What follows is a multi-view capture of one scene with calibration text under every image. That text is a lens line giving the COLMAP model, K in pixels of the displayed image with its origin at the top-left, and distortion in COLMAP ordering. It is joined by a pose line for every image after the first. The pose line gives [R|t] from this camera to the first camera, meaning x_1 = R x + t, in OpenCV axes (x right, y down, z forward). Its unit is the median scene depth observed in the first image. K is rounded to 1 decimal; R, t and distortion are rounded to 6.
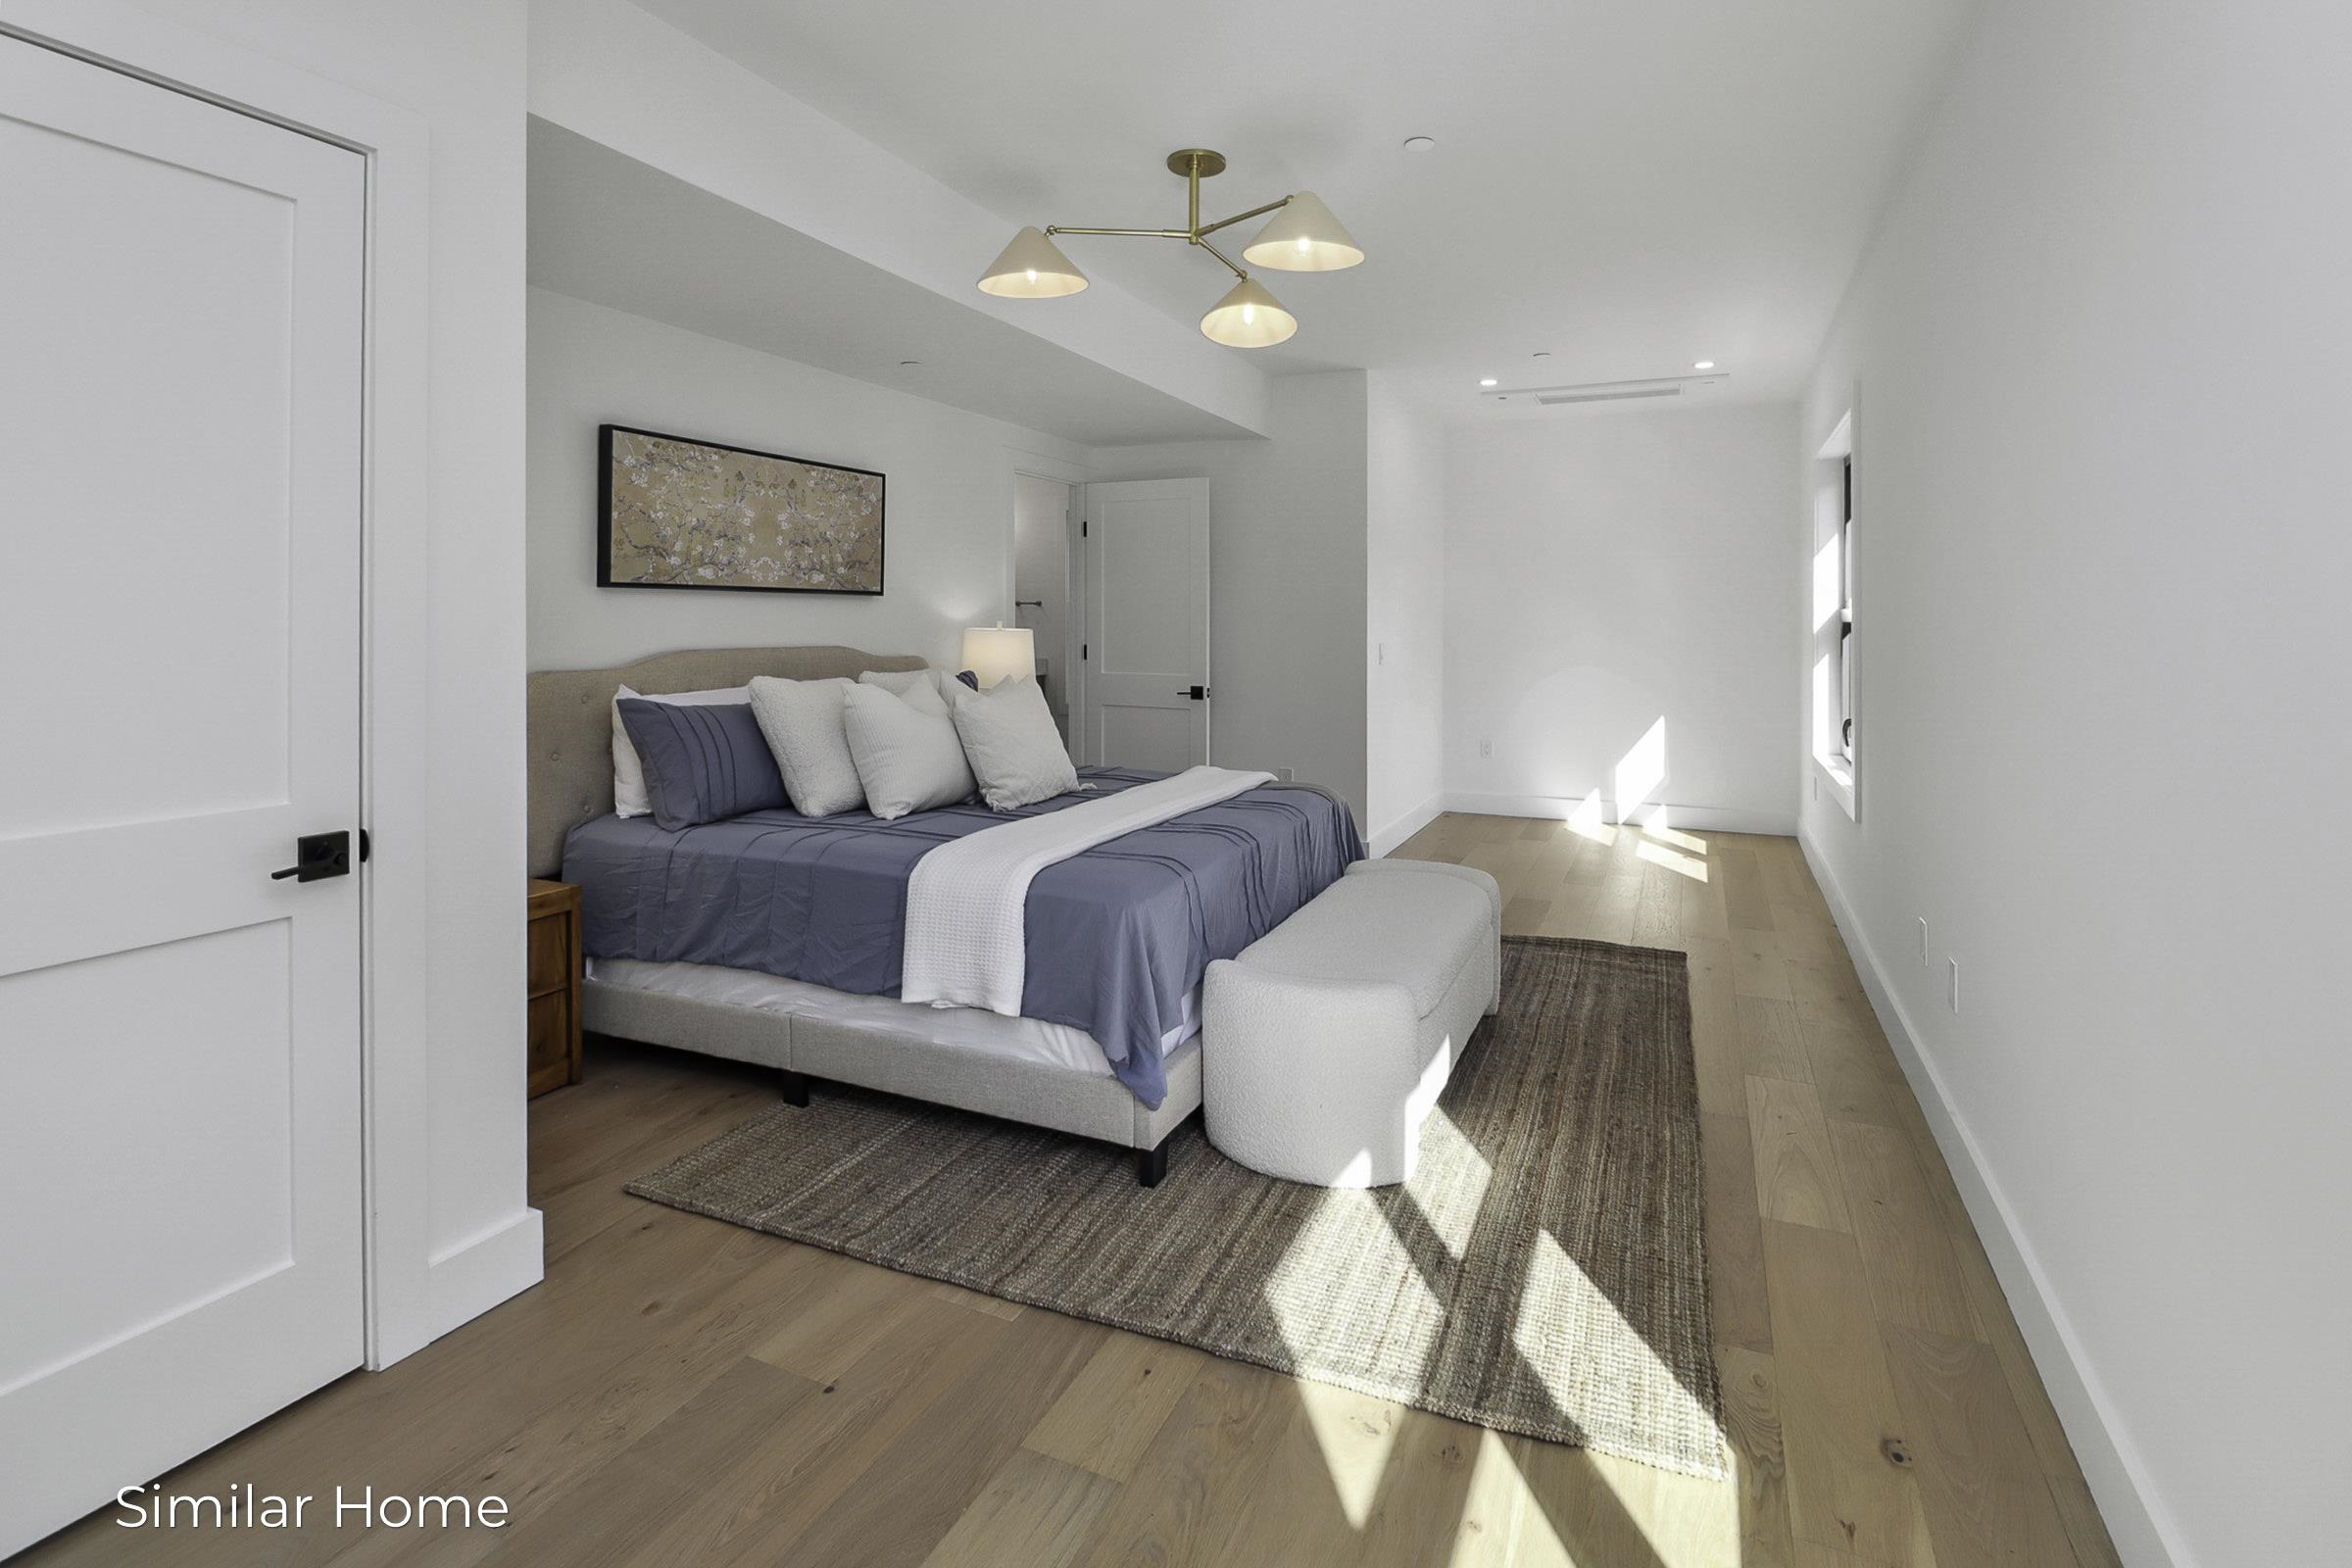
lens RADIAL K [[1129.2, 0, 1177.2], [0, 1129.2, 658.5], [0, 0, 1]] dist [0.001180, -0.000372]
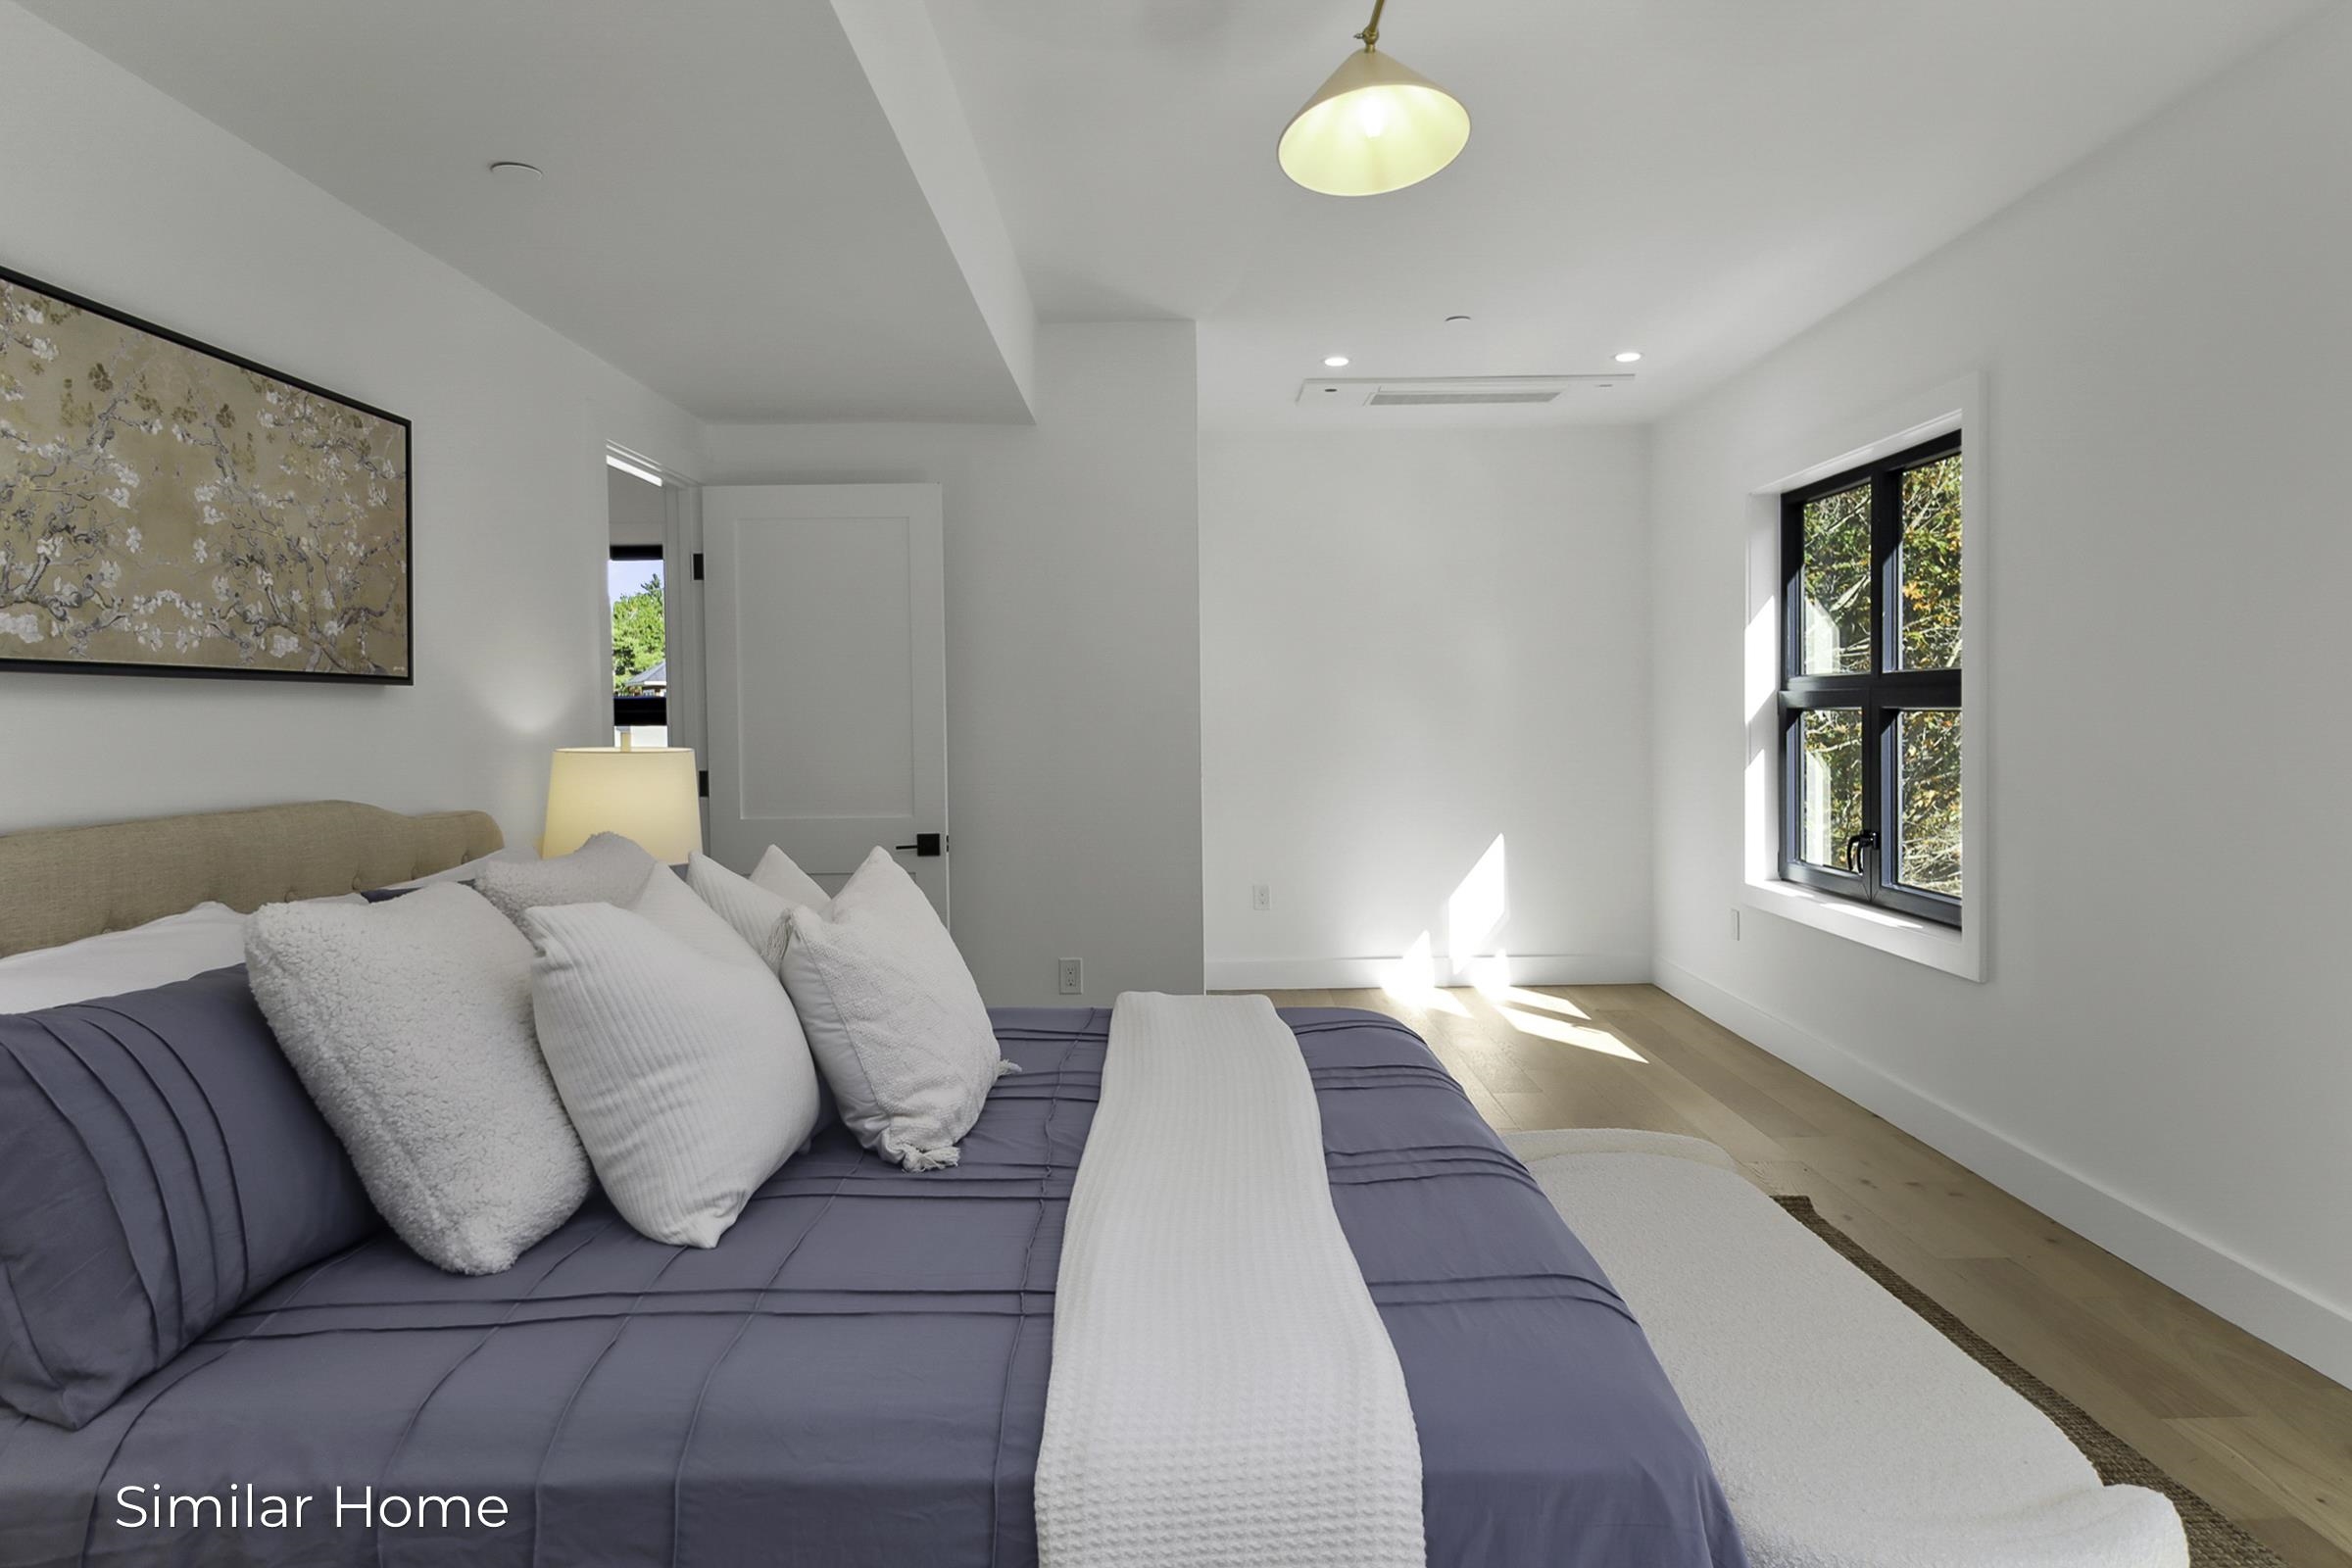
lens RADIAL K [[1411.1, 0, 1172.6], [0, 1411.1, 769.3], [0, 0, 1]] dist [-0.000968, -0.003859]
pose [[0.908549, -0.035587, 0.416259, -0.249722], [0.033966, 0.999359, 0.011300, -0.019492], [-0.416394, 0.003872, 0.909176, 0.393887]]
